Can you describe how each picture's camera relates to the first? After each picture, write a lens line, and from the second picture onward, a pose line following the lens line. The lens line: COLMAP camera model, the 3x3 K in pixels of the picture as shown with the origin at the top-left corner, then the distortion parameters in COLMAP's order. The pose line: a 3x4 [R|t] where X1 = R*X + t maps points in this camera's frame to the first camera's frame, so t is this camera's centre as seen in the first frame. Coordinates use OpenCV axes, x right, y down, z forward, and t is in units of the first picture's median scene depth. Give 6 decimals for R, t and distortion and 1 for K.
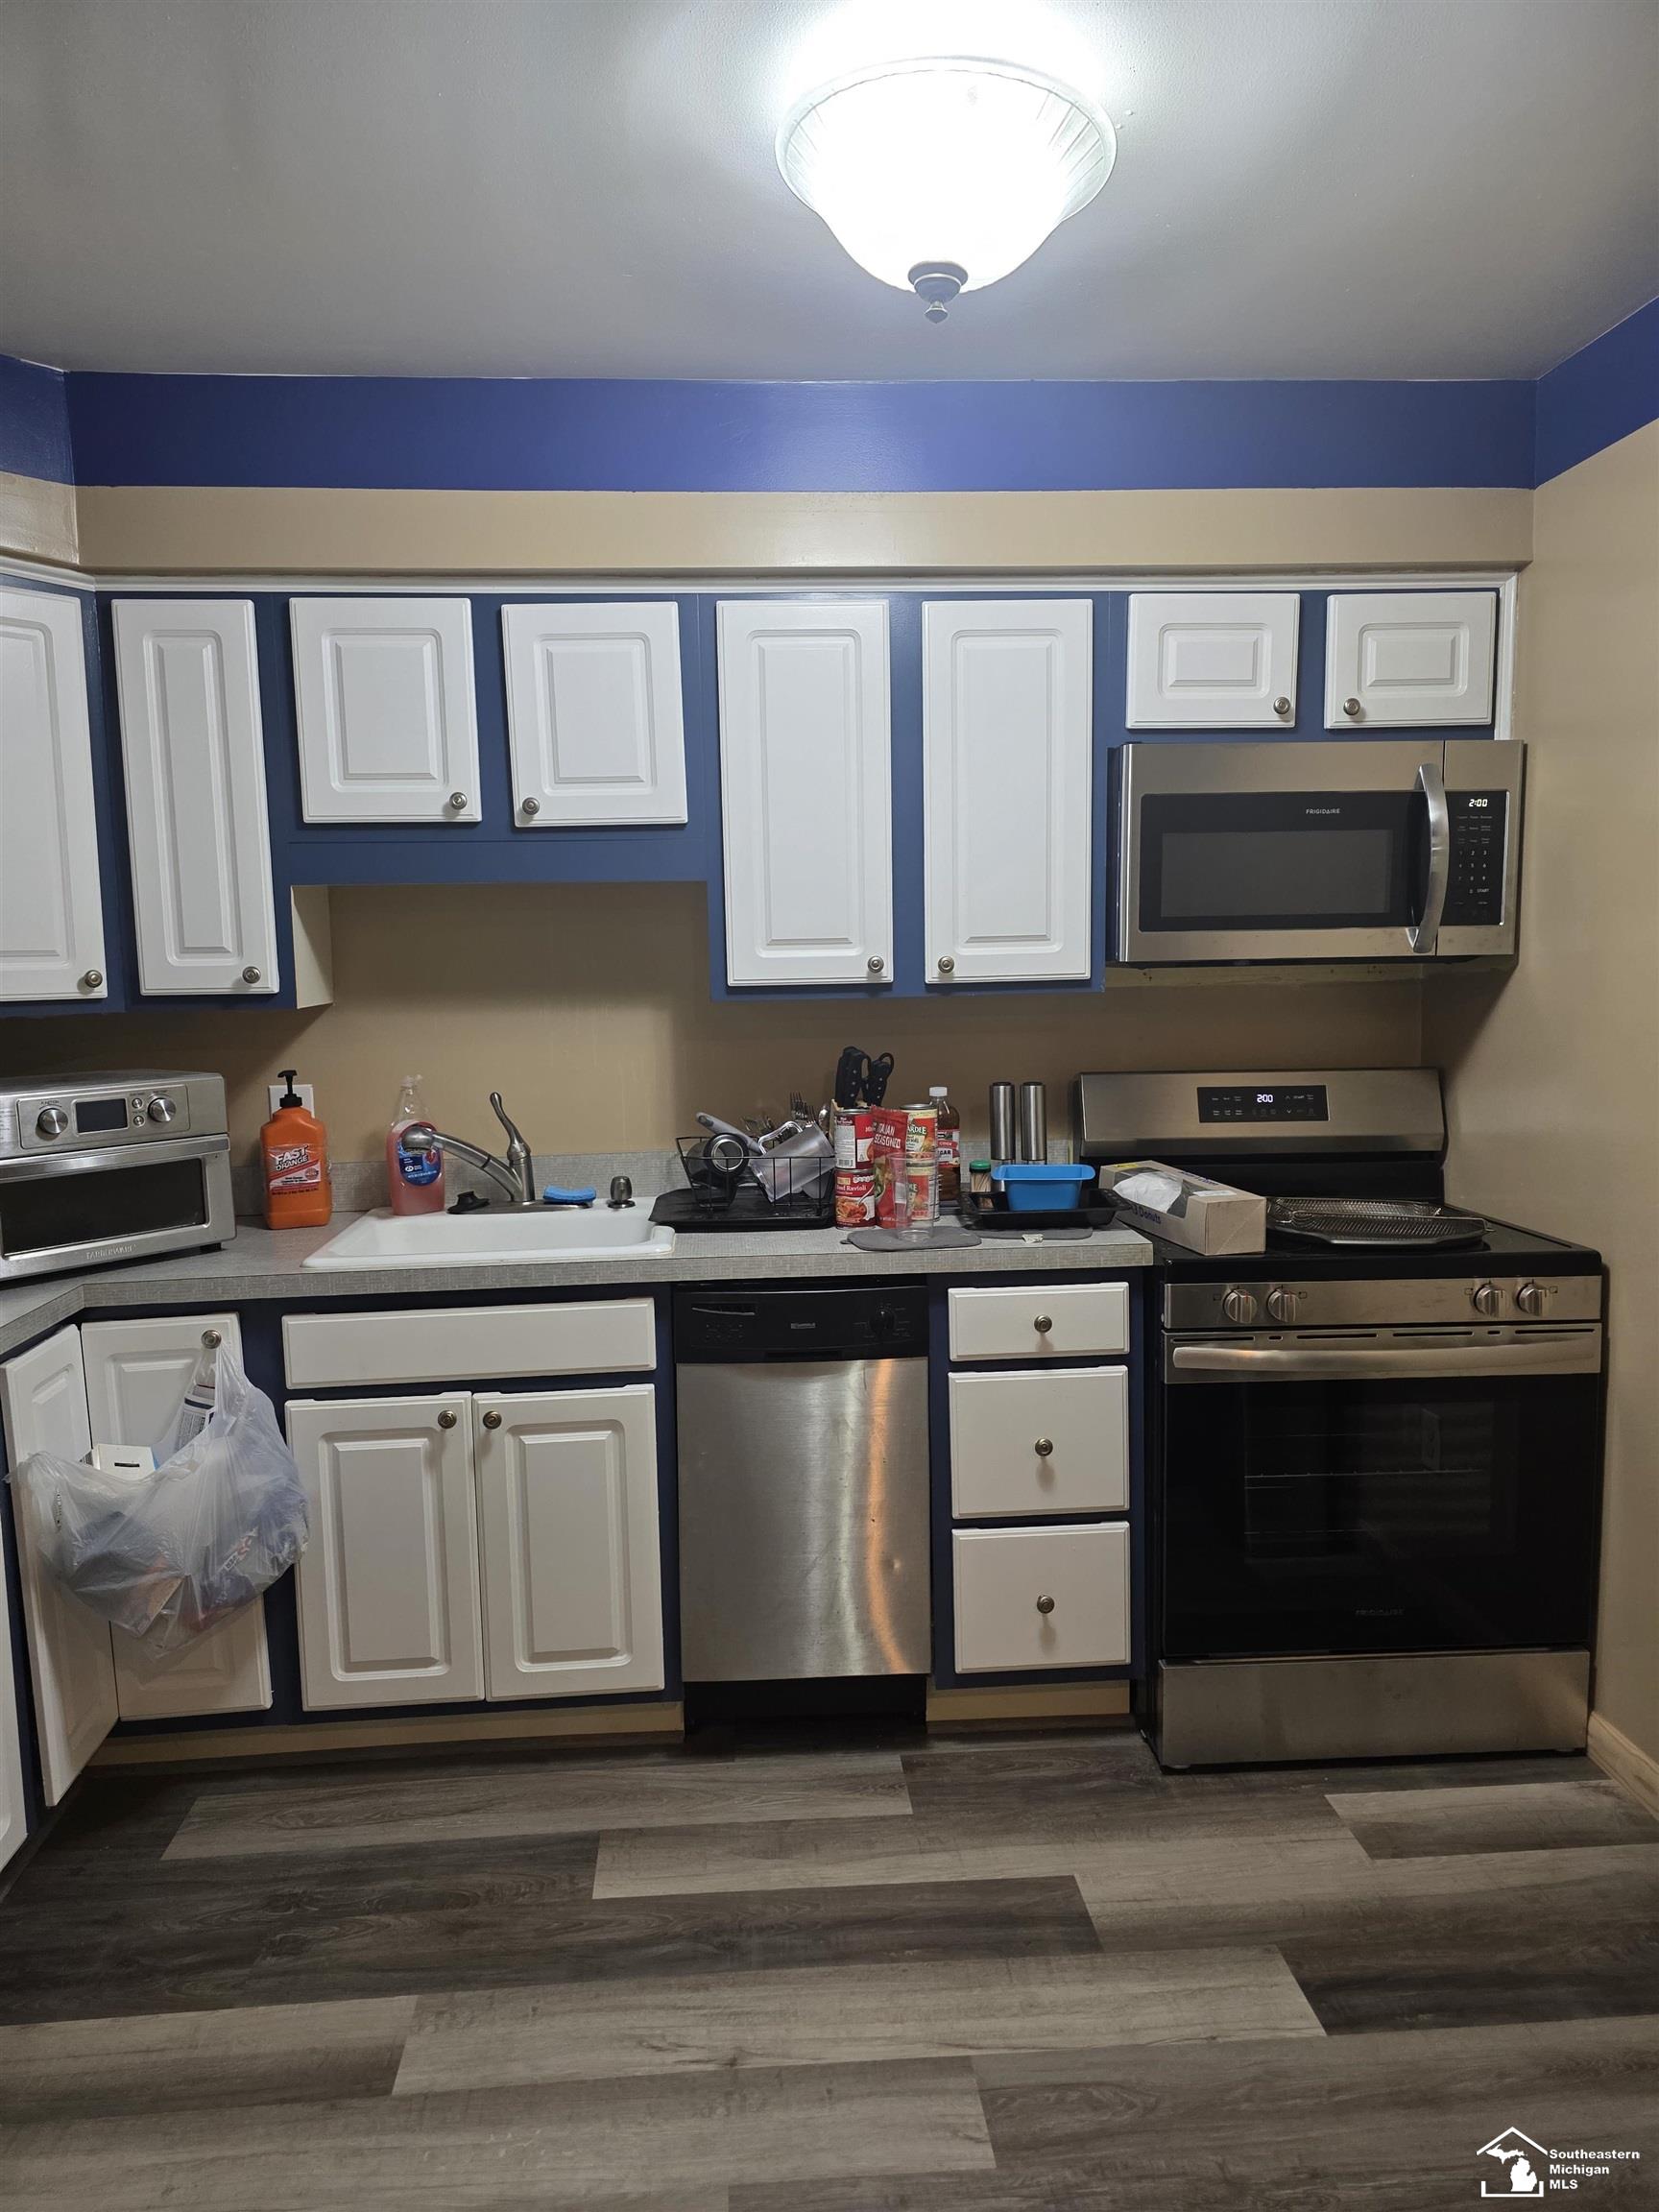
lens RADIAL K [[1504.2, 0, 834.0], [0, 1504.2, 1093.1], [0, 0, 1]] dist [0.062064, -0.057345]
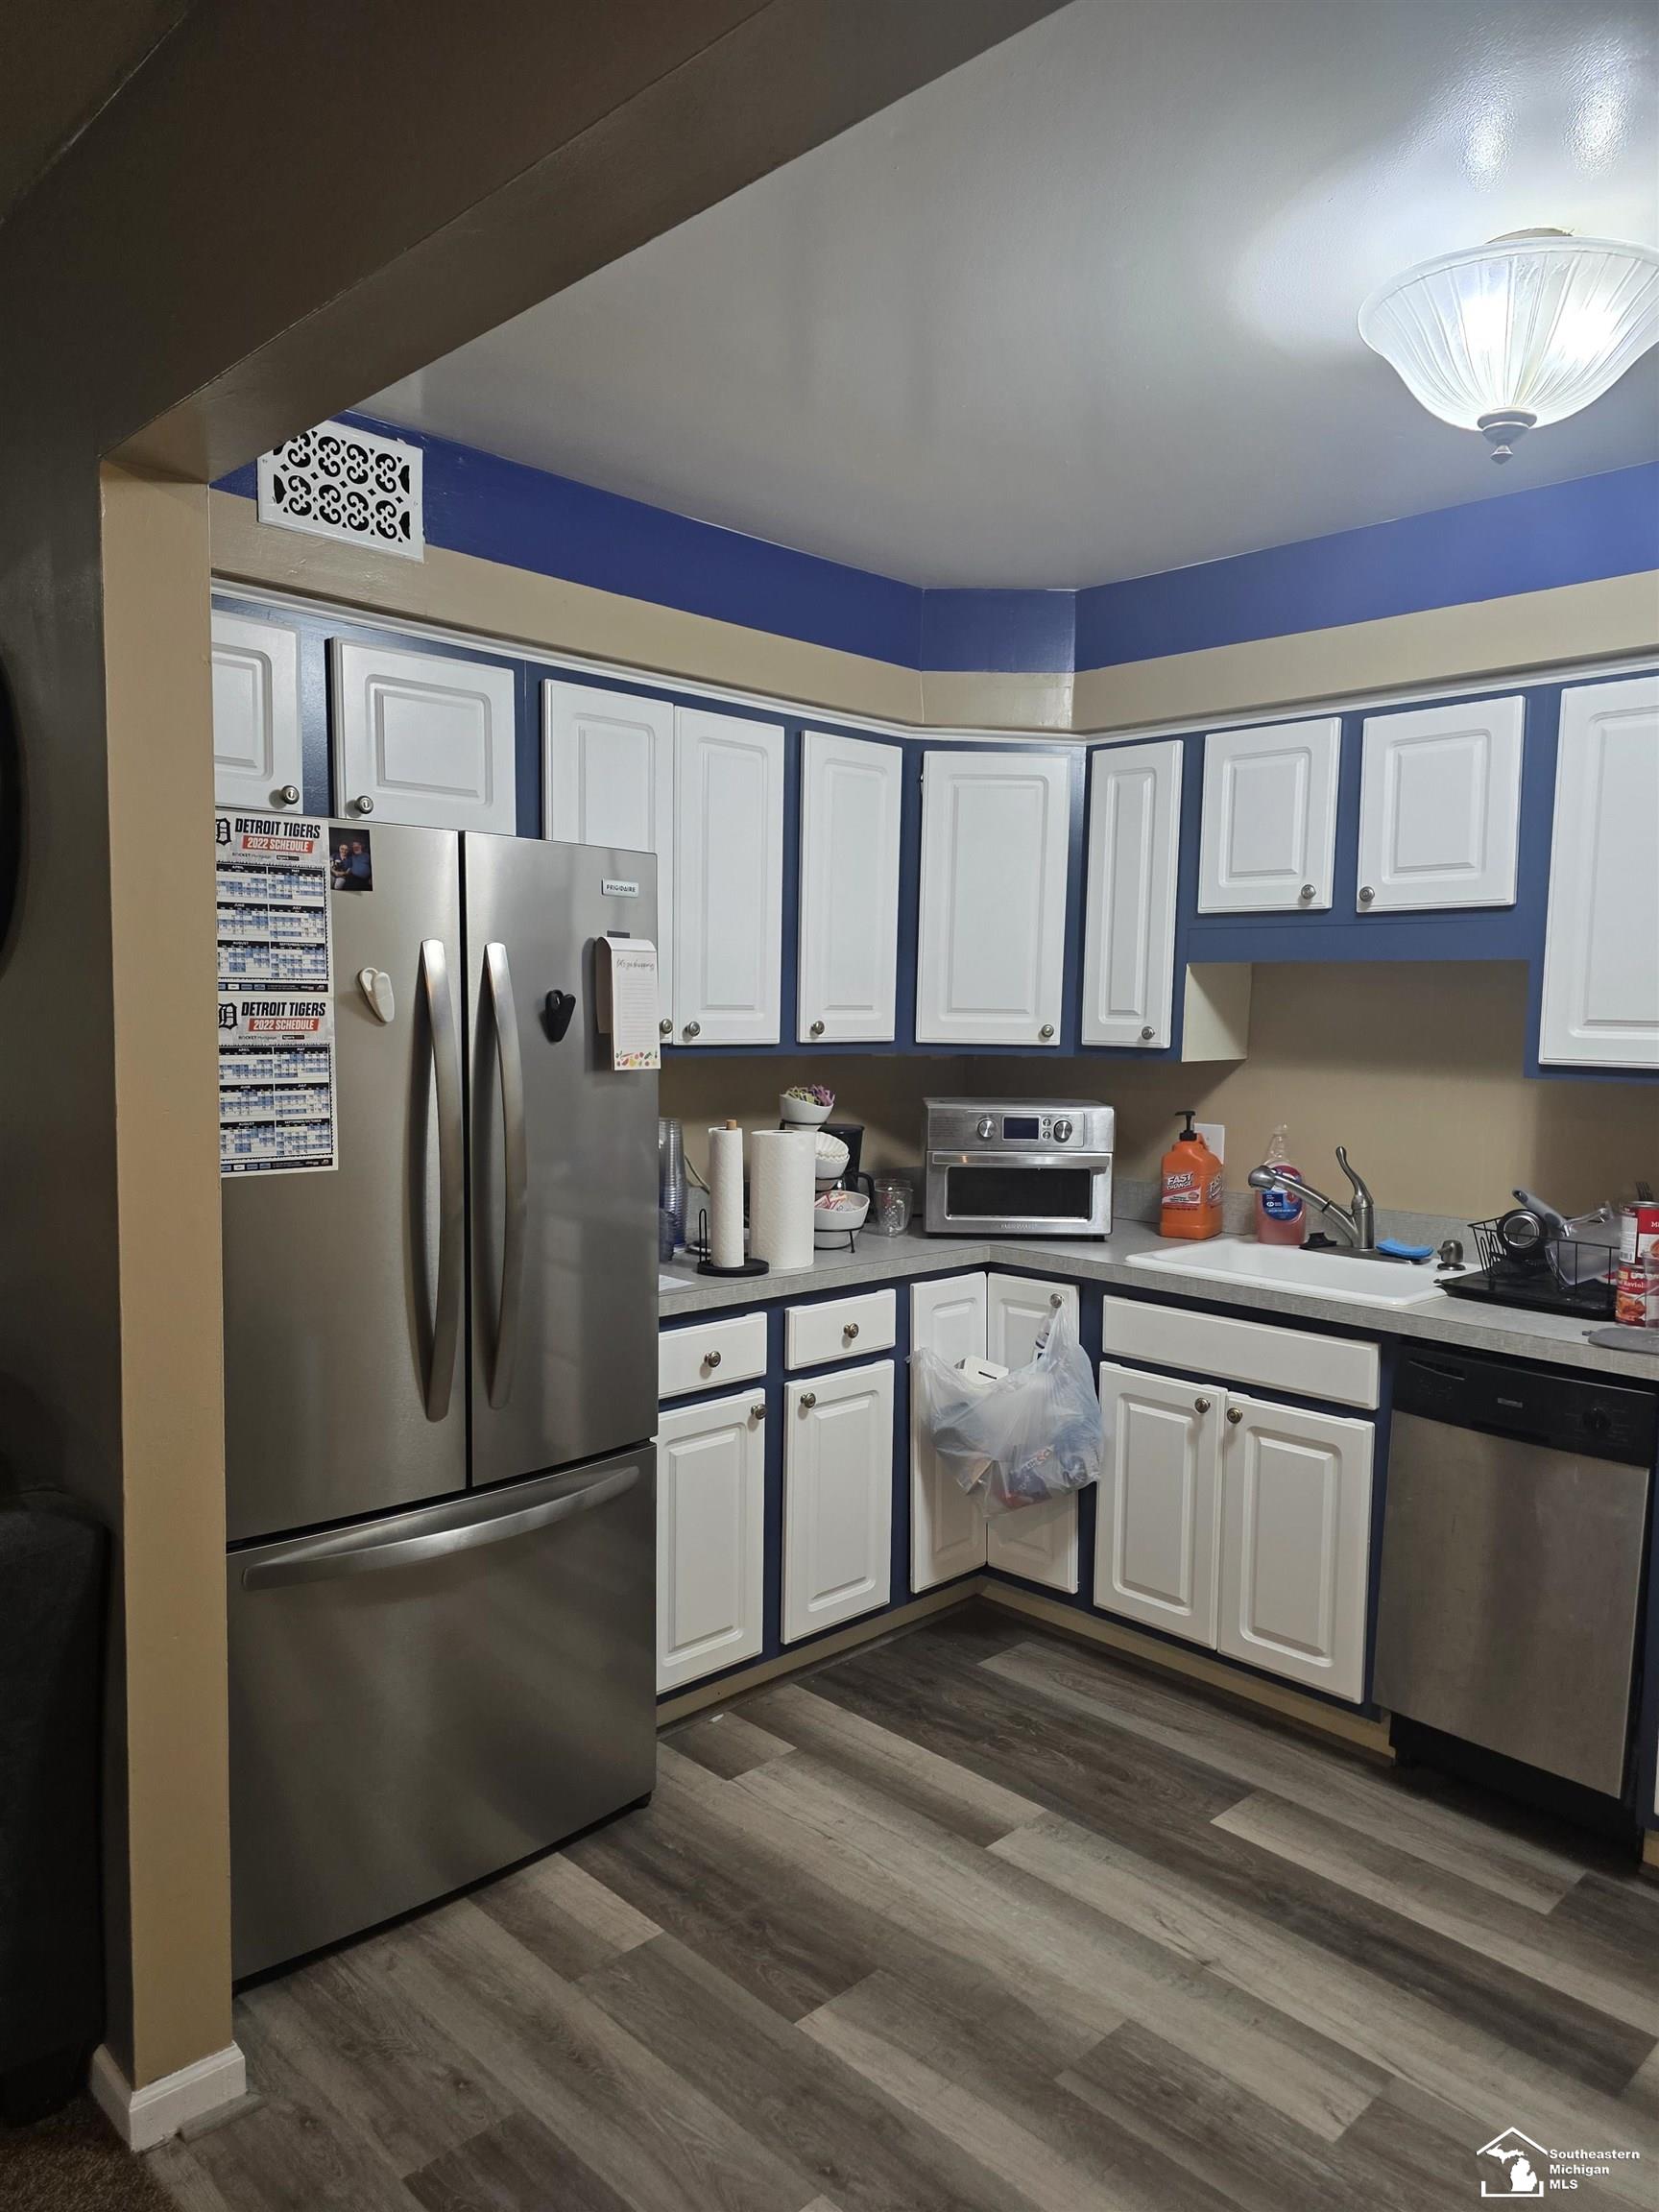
lens RADIAL K [[1504.2, 0, 833.0], [0, 1504.2, 1124.6], [0, 0, 1]] dist [0.062064, -0.057345]
pose [[0.642079, 0.094936, -0.760737, 0.446856], [-0.112545, 0.993225, 0.028958, -0.008619], [0.758332, 0.067024, 0.648413, -0.020812]]
